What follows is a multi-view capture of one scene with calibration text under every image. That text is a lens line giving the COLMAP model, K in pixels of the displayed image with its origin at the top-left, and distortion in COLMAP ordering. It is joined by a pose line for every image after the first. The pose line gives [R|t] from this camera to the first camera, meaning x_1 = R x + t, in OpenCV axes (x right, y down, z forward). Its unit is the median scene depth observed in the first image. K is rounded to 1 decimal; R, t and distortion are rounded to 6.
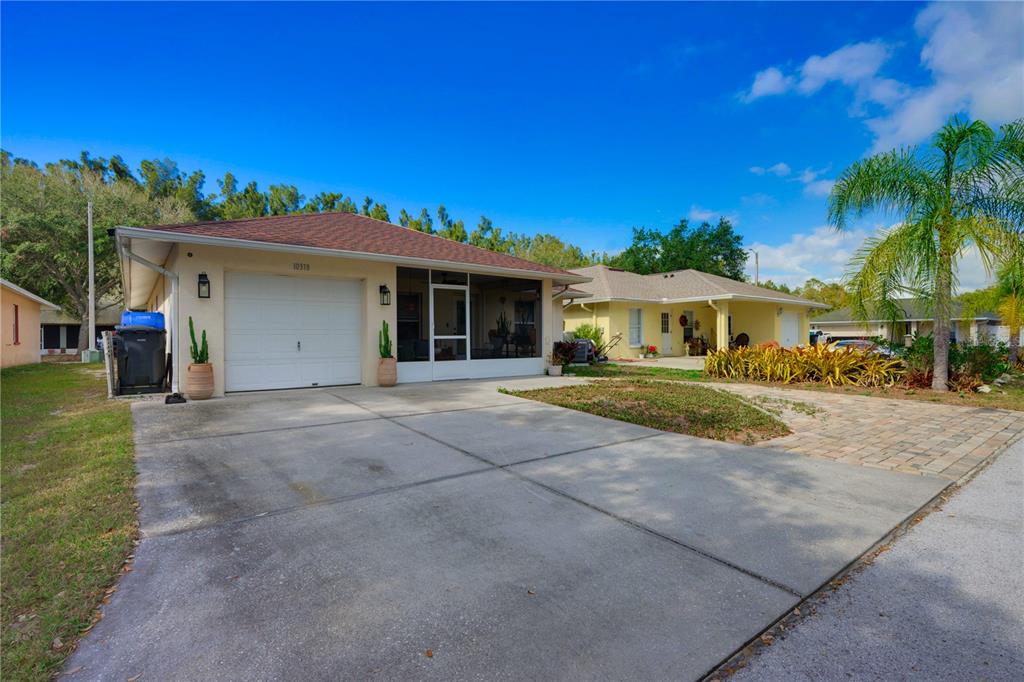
lens RADIAL K [[494.7, 0, 512.0], [0, 494.7, 341.0], [0, 0, 1]] dist [0.019194, 0.000142]
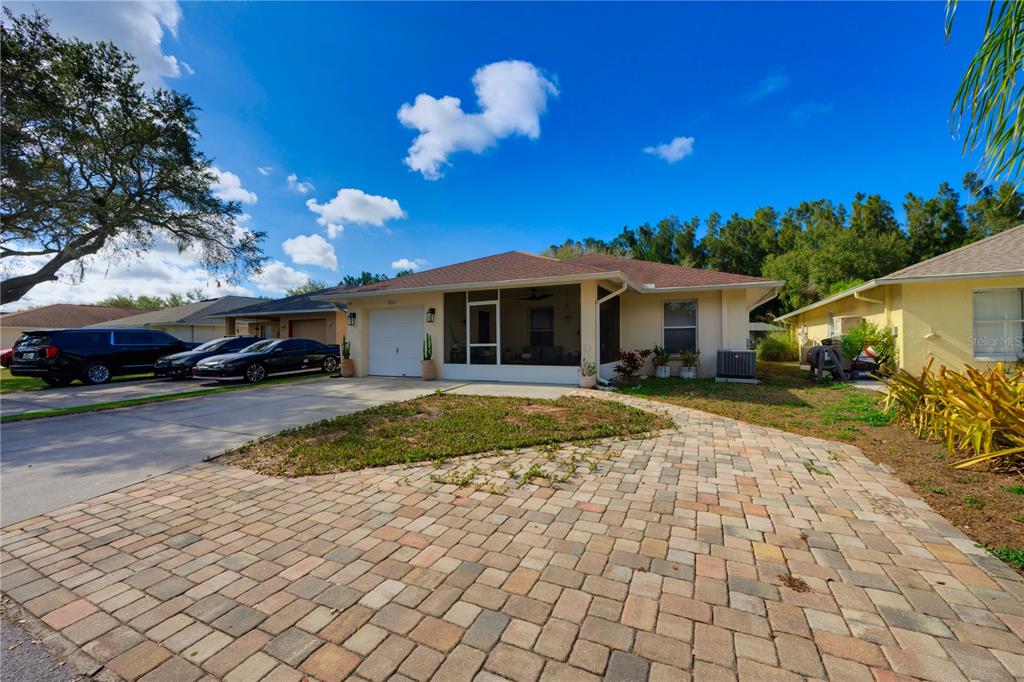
lens RADIAL K [[400.1, 0, 512.0], [0, 400.1, 341.0], [0, 0, 1]] dist [-0.003561, -0.000442]
pose [[0.458238, -0.007052, -0.888802, 0.753462], [0.000678, 0.999971, -0.007585, -0.009607], [0.888829, 0.002873, 0.458229, 0.605329]]
